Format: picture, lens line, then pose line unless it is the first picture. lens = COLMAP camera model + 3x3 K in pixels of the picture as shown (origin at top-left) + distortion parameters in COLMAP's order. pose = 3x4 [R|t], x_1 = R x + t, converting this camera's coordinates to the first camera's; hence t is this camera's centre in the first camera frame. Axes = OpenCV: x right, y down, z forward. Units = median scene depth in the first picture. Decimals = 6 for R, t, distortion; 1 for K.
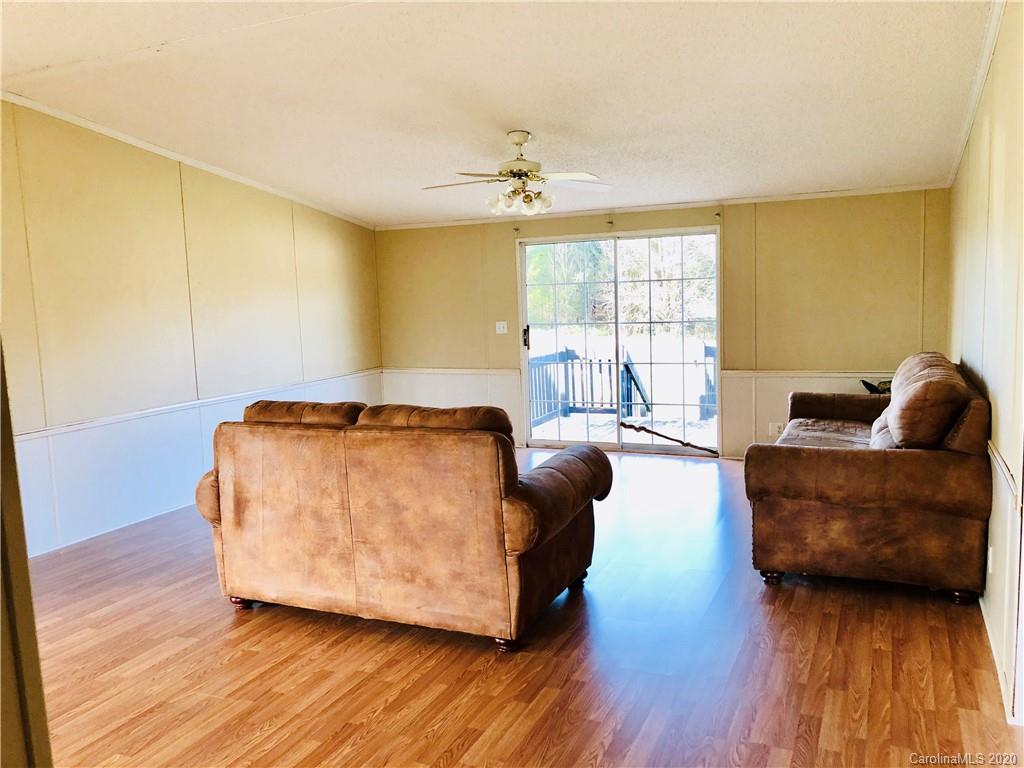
lens RADIAL K [[832.1, 0, 507.5], [0, 832.1, 384.1], [0, 0, 1]] dist [0.047934, -0.045439]
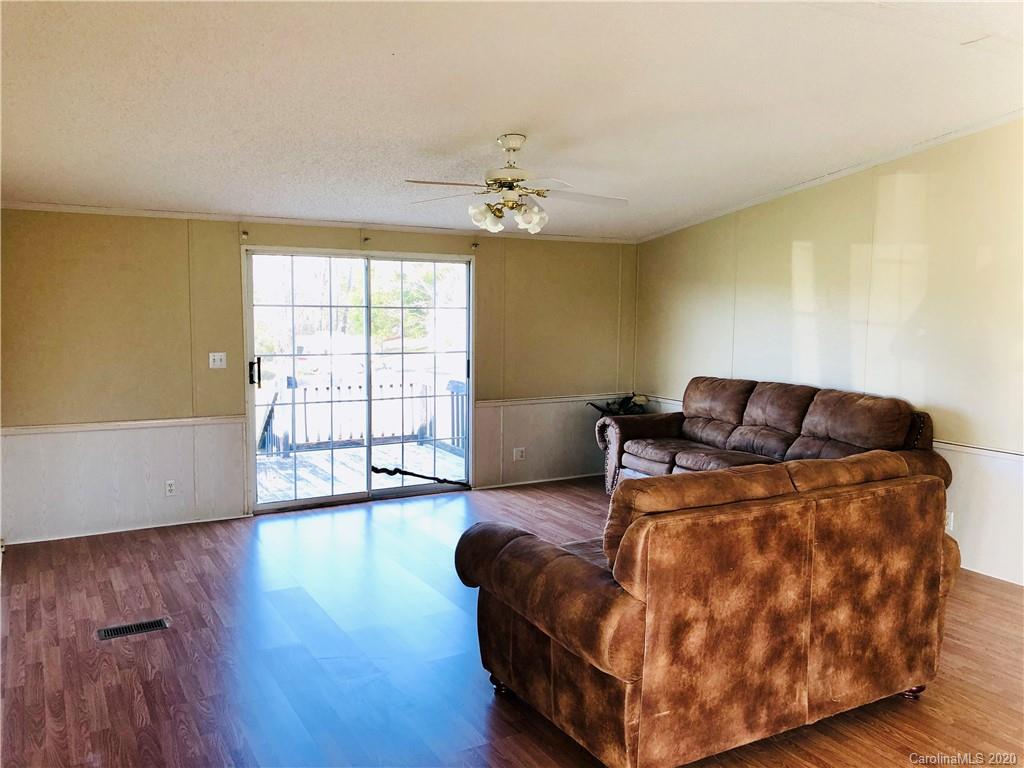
lens RADIAL K [[832.1, 0, 514.1], [0, 832.1, 391.4], [0, 0, 1]] dist [0.047934, -0.045439]
pose [[0.583132, -0.046352, 0.811054, -0.934223], [0.059447, 0.998129, 0.014303, -0.071396], [-0.810199, 0.039875, 0.584797, 0.692387]]
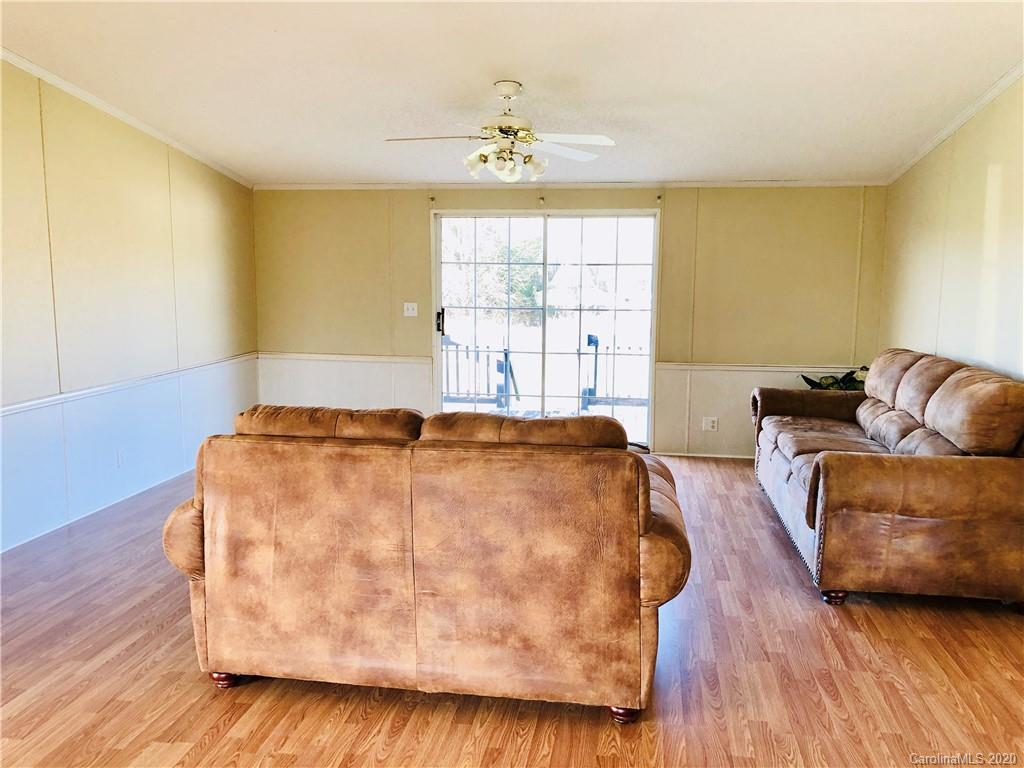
lens RADIAL K [[832.1, 0, 515.0], [0, 832.1, 385.1], [0, 0, 1]] dist [0.047934, -0.045439]
pose [[0.962252, 0.004843, 0.272118, -0.283589], [-0.011250, 0.999695, 0.021992, -0.017061], [-0.271928, -0.024223, 0.962013, 0.233024]]
